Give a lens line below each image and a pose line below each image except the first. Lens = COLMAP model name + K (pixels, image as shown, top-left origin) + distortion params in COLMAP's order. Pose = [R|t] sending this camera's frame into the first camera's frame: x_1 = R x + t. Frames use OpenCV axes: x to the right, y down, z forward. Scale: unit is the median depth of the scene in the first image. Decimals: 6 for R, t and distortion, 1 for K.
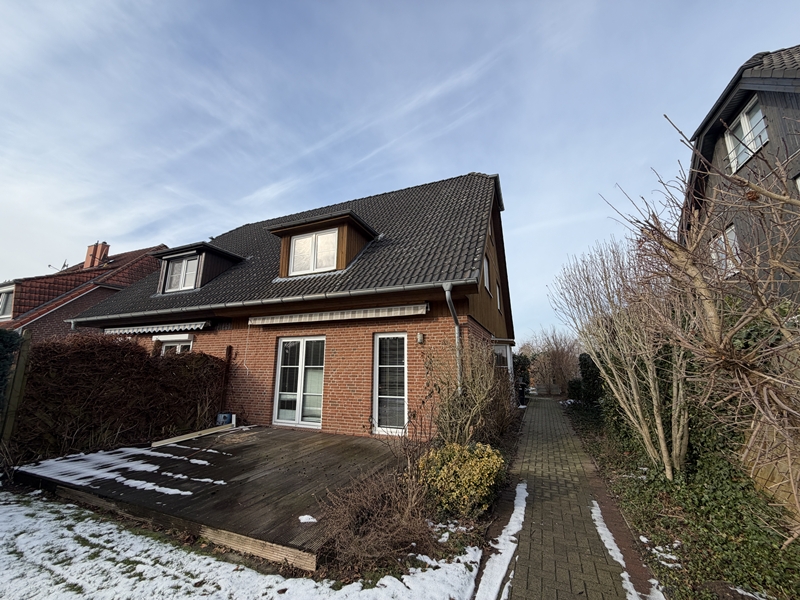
lens RADIAL K [[318.6, 0, 397.6], [0, 318.6, 301.6], [0, 0, 1]] dist [-0.000106, 0.000207]
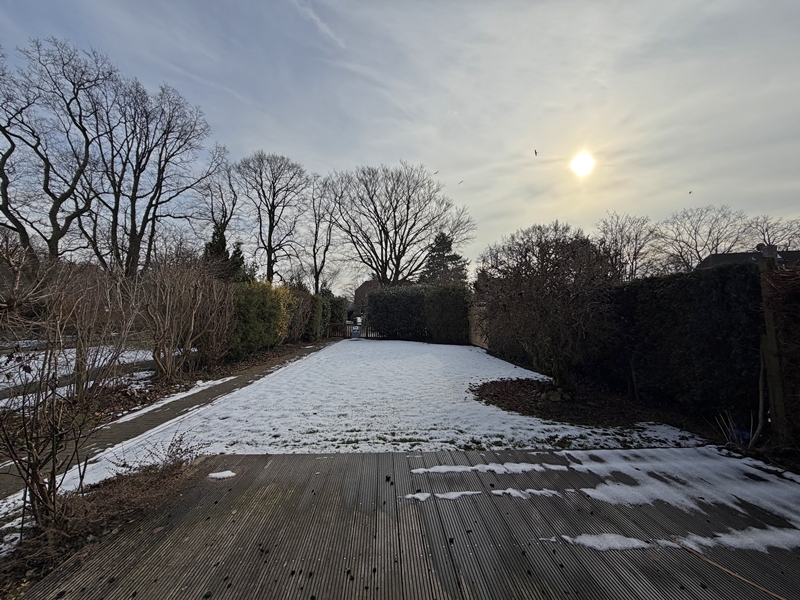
lens RADIAL K [[318.6, 0, 397.6], [0, 318.6, 301.6], [0, 0, 1]] dist [-0.000106, 0.000207]
pose [[-0.905508, -0.017965, -0.423948, -0.357057], [0.084621, 0.971389, -0.221905, 0.473088], [0.415805, -0.236812, -0.878081, 2.227614]]
